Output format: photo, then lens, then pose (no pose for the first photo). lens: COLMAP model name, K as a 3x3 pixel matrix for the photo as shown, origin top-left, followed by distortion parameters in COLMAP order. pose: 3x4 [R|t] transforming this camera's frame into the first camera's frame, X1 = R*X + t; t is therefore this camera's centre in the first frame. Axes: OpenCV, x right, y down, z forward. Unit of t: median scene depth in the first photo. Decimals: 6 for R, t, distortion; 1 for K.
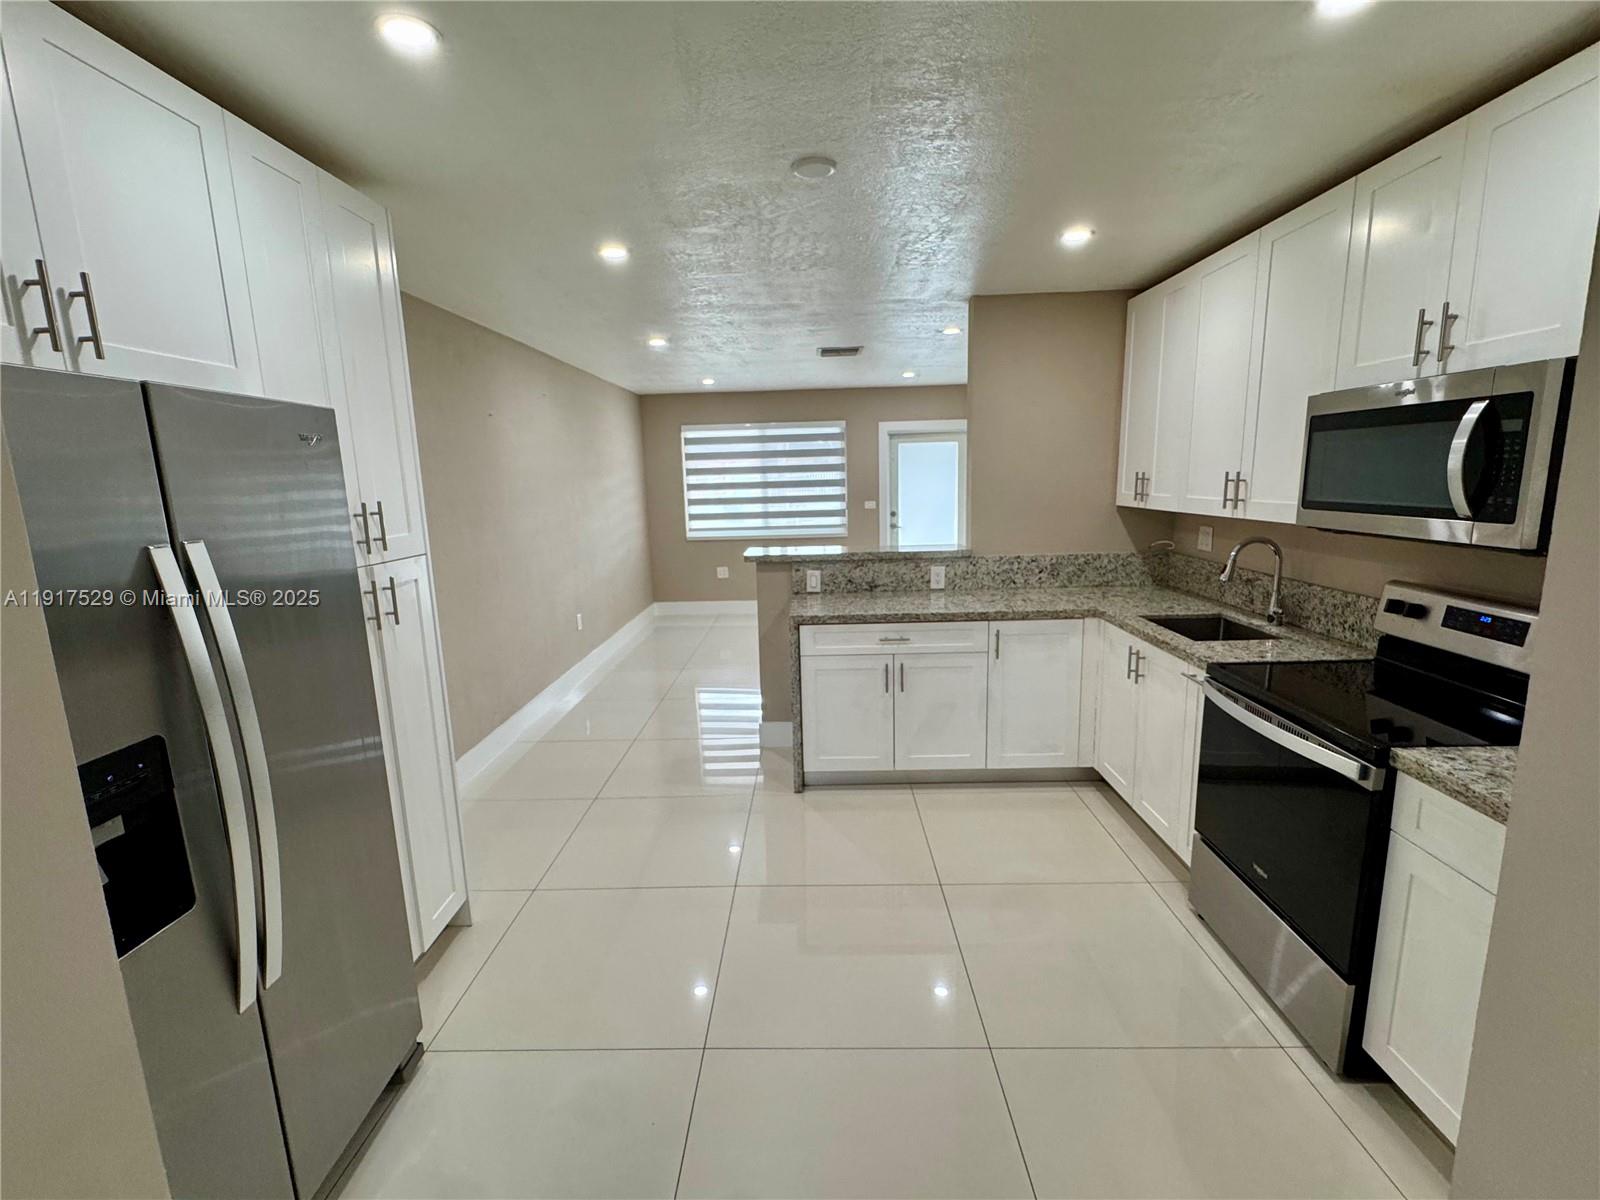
lens RADIAL K [[708.7, 0, 795.1], [0, 708.7, 601.3], [0, 0, 1]] dist [-0.002027, -0.000136]
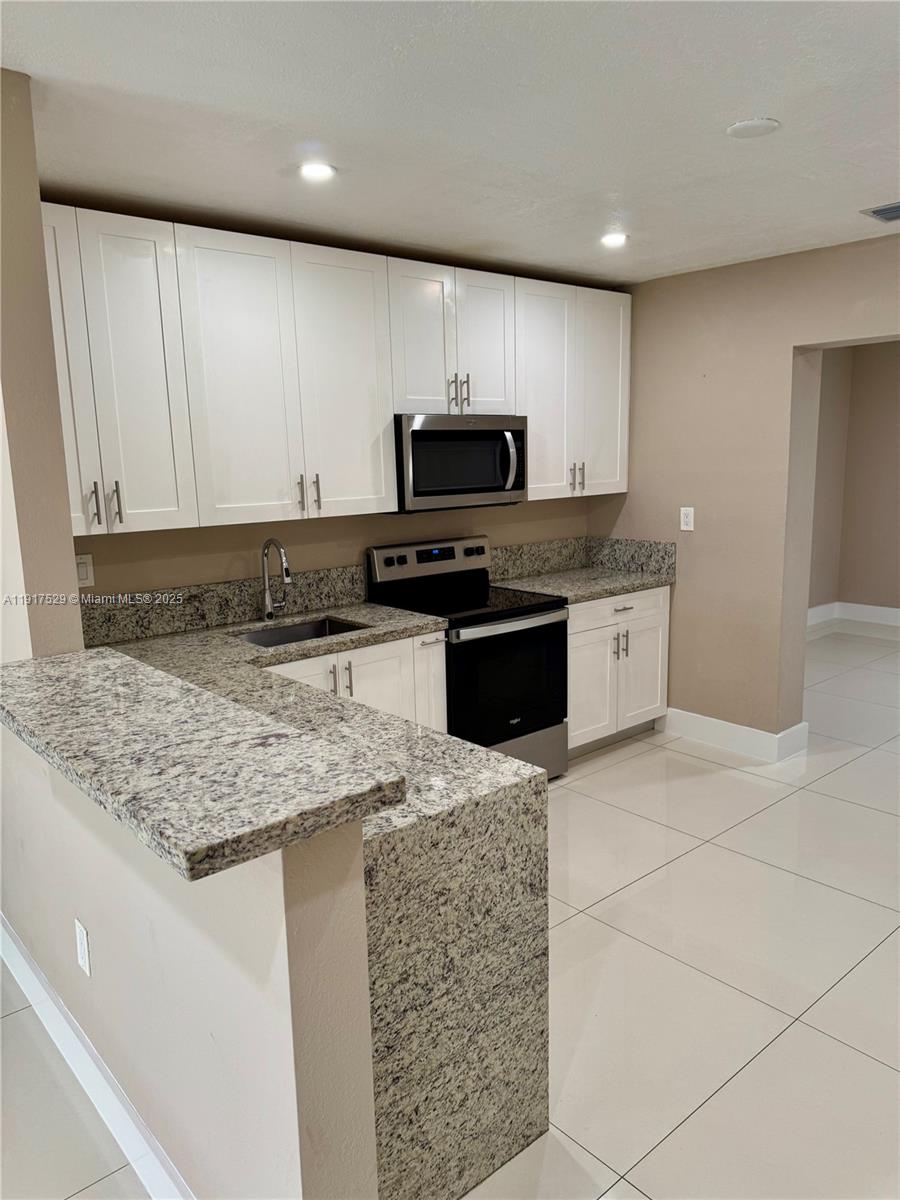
lens RADIAL K [[837.7, 0, 450.7], [0, 837.7, 602.7], [0, 0, 1]] dist [0.061777, -0.042795]
pose [[-0.669536, -0.090057, 0.737300, -0.490463], [0.173490, 0.946207, 0.273119, -0.334189], [-0.722234, 0.310777, -0.617896, 1.830741]]
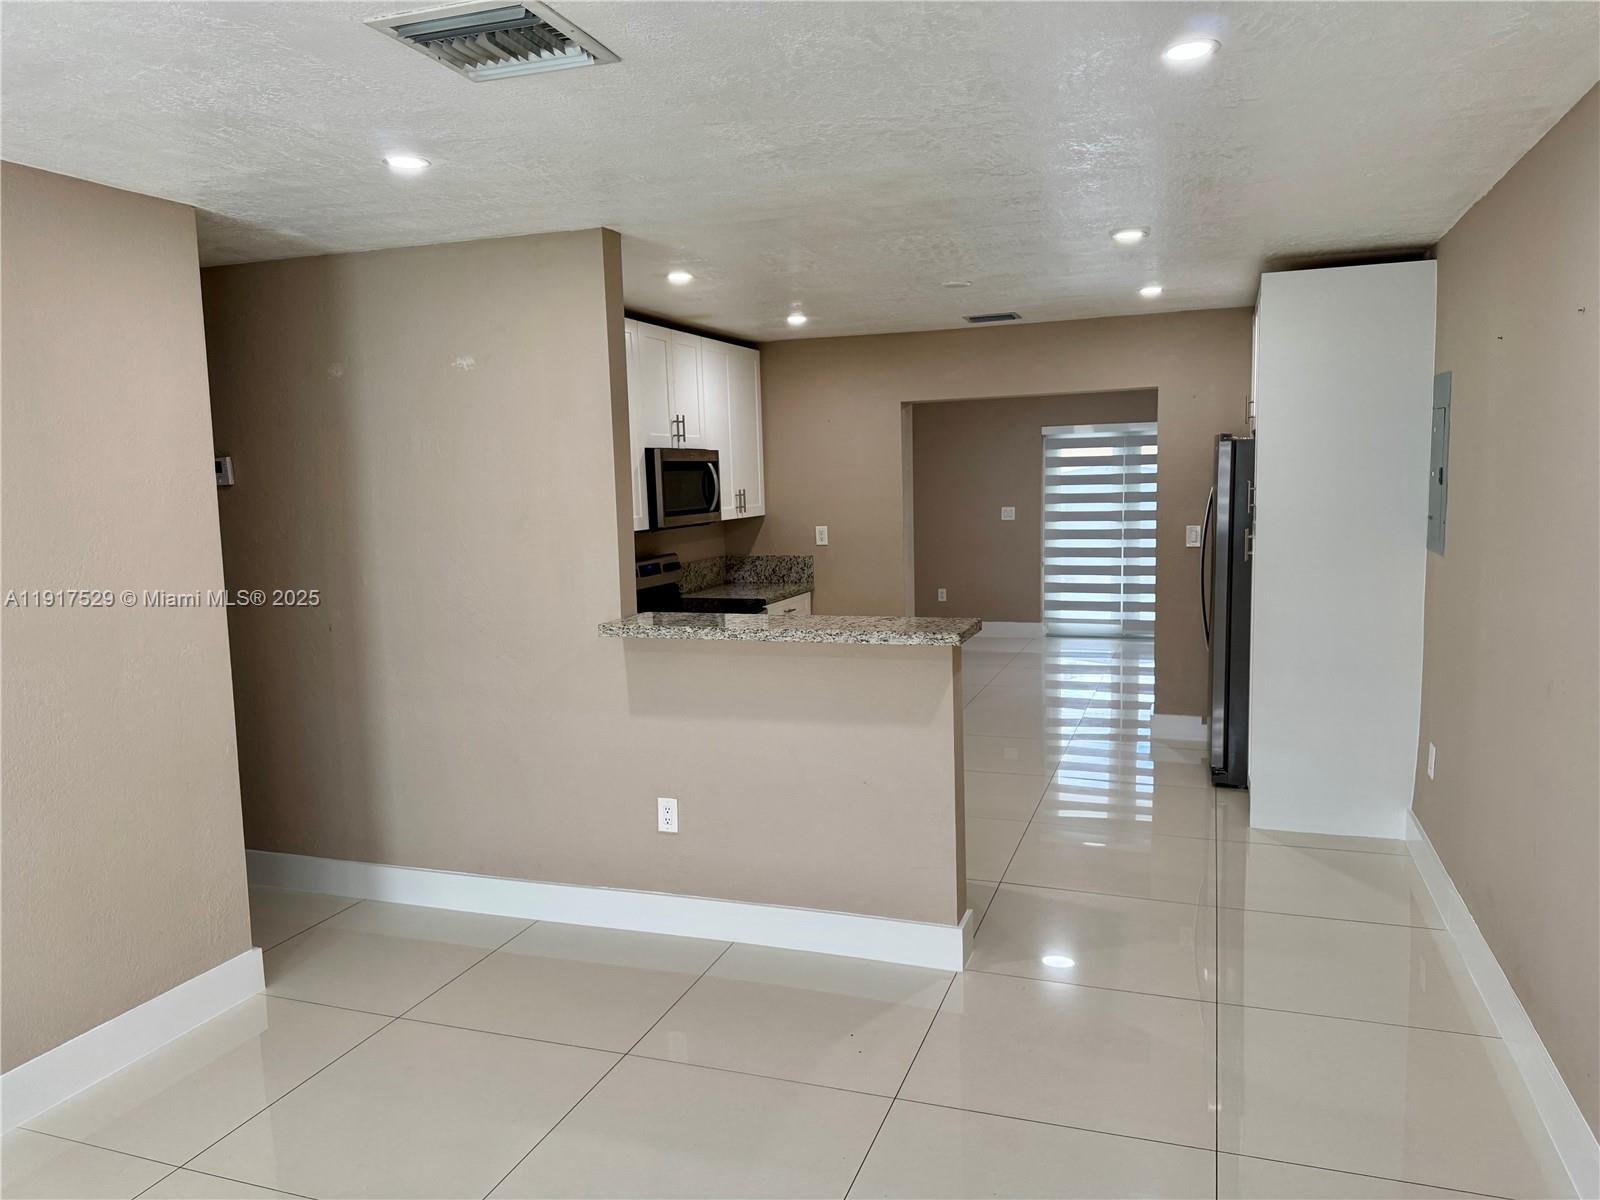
lens RADIAL K [[1117.0, 0, 804.5], [0, 1117.0, 603.9], [0, 0, 1]] dist [0.061777, -0.042795]
pose [[-0.945448, 0.014698, 0.325441, -0.378574], [0.109503, 0.955194, 0.274979, -0.556357], [-0.306817, 0.295615, -0.904696, 2.989837]]
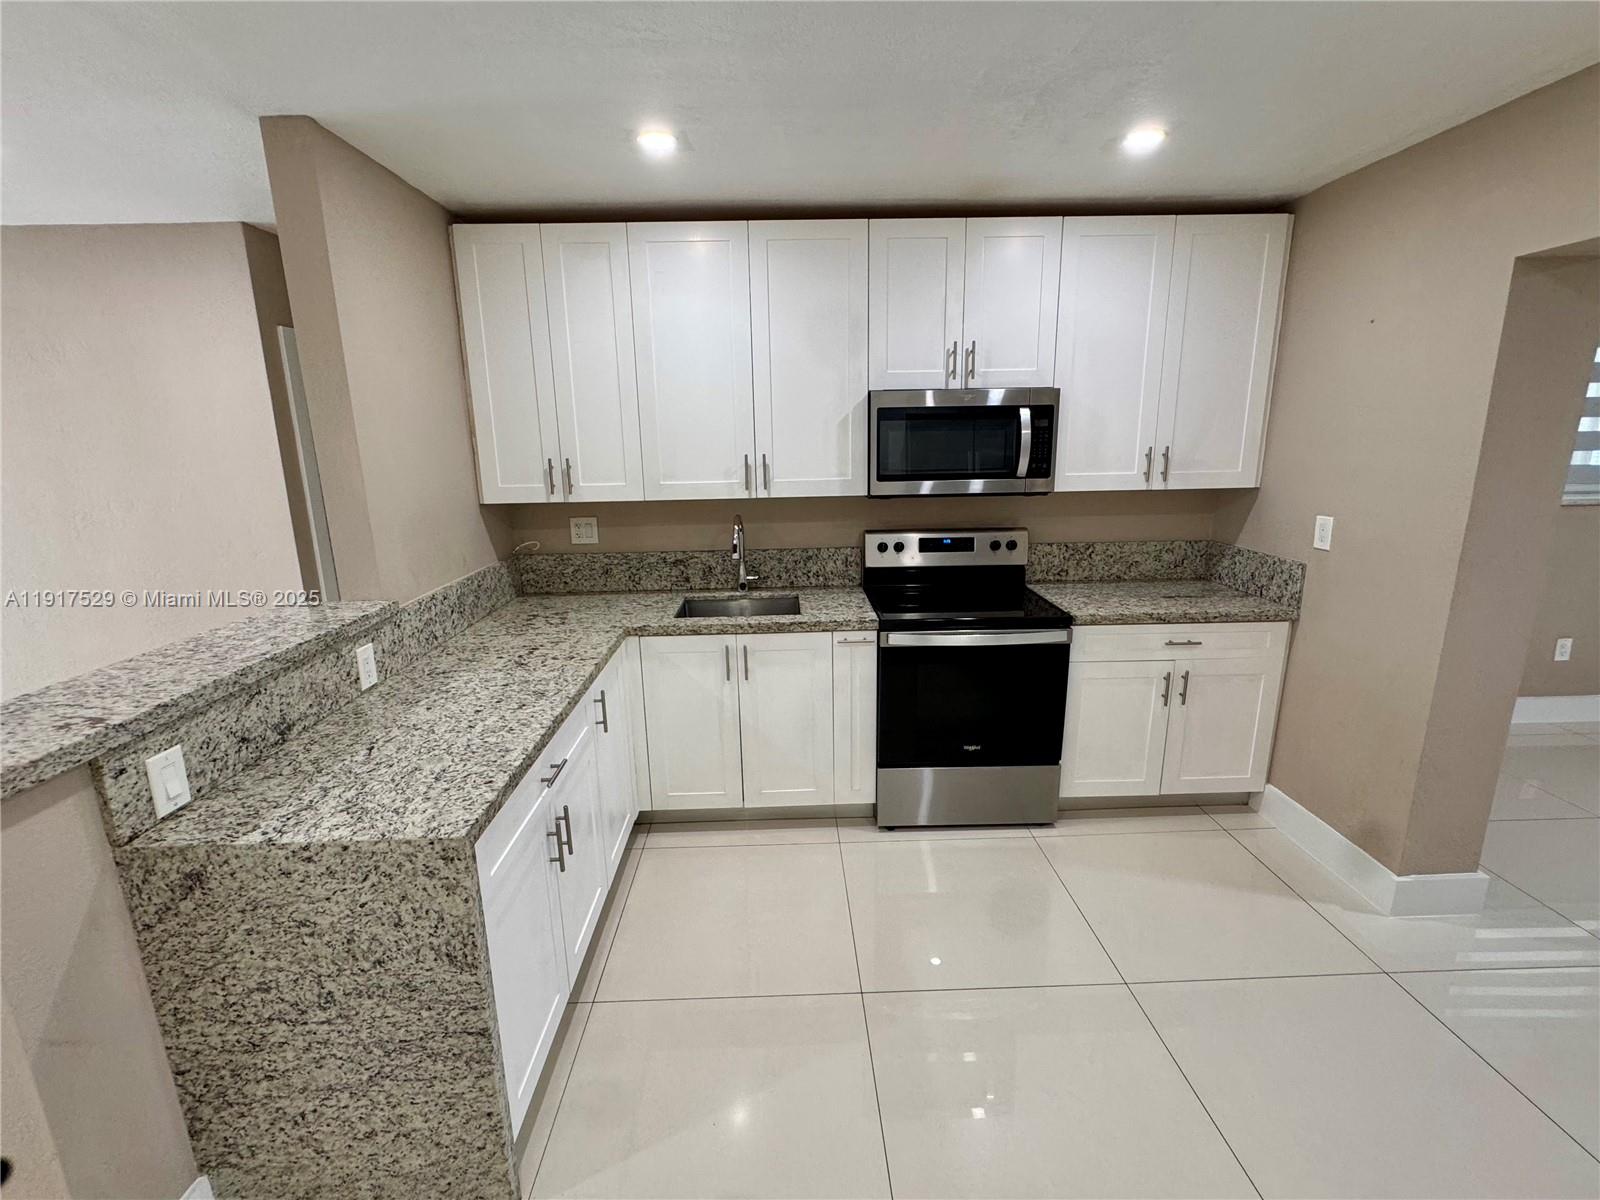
lens RADIAL K [[708.7, 0, 799.4], [0, 708.7, 595.8], [0, 0, 1]] dist [-0.002027, -0.000136]
pose [[-0.048101, -0.198089, 0.979003, -0.495273], [0.197237, 0.958955, 0.203724, -0.200004], [-0.979175, 0.202895, -0.007057, 1.078780]]
